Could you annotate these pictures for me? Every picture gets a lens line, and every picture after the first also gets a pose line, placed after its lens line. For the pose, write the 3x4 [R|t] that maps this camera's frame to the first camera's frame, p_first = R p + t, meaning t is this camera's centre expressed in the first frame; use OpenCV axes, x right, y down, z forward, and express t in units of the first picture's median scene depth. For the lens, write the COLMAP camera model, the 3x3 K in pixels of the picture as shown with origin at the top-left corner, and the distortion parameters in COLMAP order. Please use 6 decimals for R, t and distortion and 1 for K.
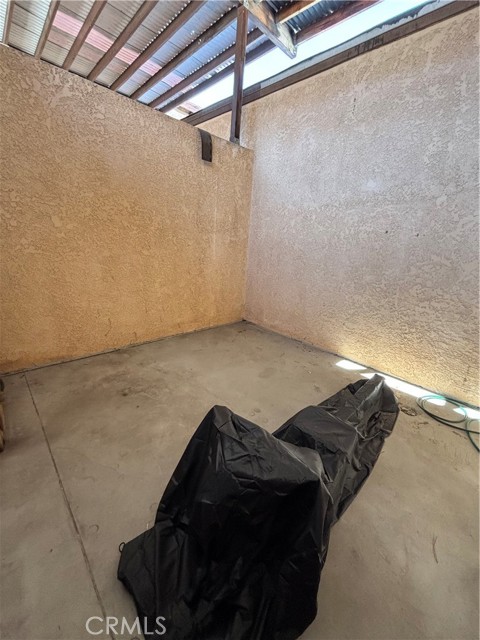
lens RADIAL K [[258.0, 0, 240.5], [0, 258.0, 318.7], [0, 0, 1]] dist [0.004106, -0.000822]
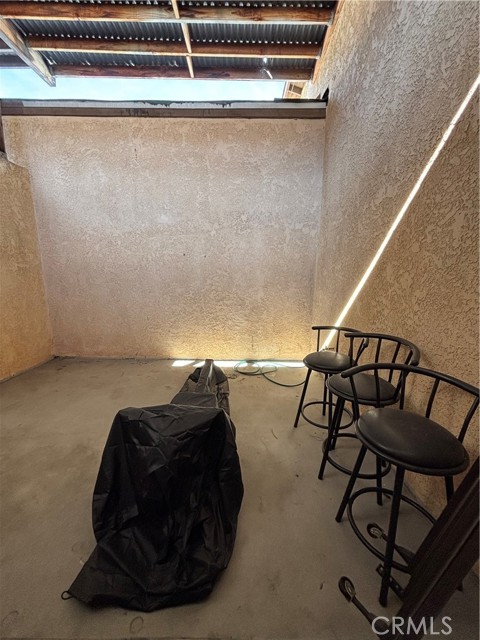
lens RADIAL K [[258.0, 0, 238.8], [0, 258.0, 319.7], [0, 0, 1]] dist [0.004106, -0.000822]
pose [[0.706334, -0.190642, 0.681725, -0.171372], [0.243991, 0.969604, 0.018348, 0.026510], [-0.664501, 0.153375, 0.731379, -0.083962]]
